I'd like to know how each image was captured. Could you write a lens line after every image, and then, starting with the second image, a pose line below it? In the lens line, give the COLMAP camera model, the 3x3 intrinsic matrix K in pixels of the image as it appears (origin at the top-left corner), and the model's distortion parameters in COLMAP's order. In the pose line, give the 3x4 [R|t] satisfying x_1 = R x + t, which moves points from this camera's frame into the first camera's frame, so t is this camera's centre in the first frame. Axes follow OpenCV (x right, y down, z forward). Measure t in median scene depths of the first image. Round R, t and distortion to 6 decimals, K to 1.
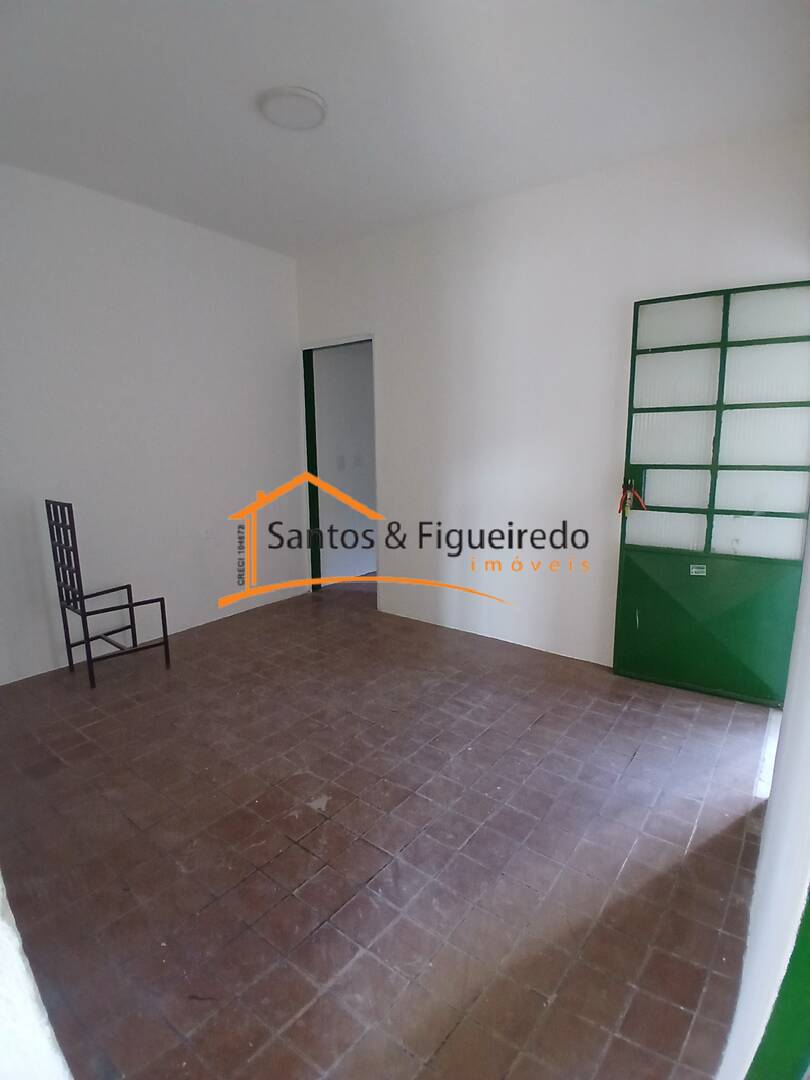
lens RADIAL K [[541.9, 0, 406.4], [0, 541.9, 542.4], [0, 0, 1]] dist [-0.005992, -0.000343]
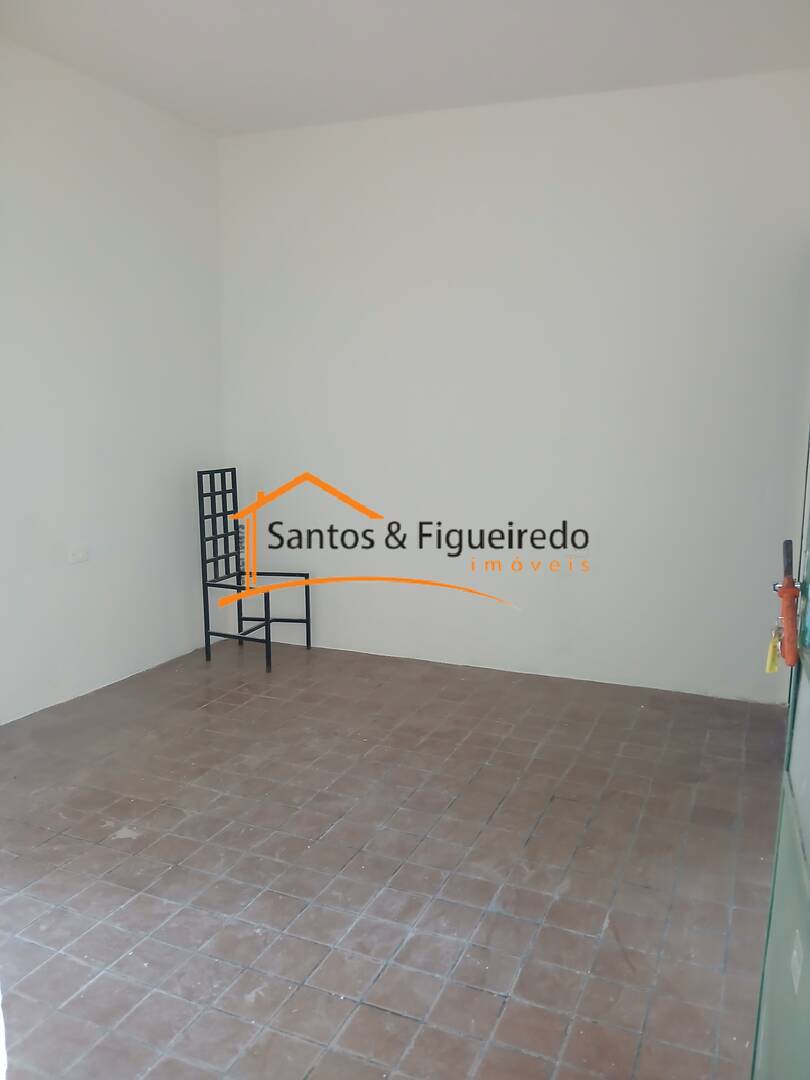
lens RADIAL K [[821.9, 0, 405.2], [0, 821.9, 541.4], [0, 0, 1]] dist [-0.006597, -0.015351]
pose [[0.259021, 0.158843, -0.952721, 0.830388], [-0.185989, 0.976127, 0.112180, -0.151861], [0.947795, 0.148139, 0.282380, 0.718133]]
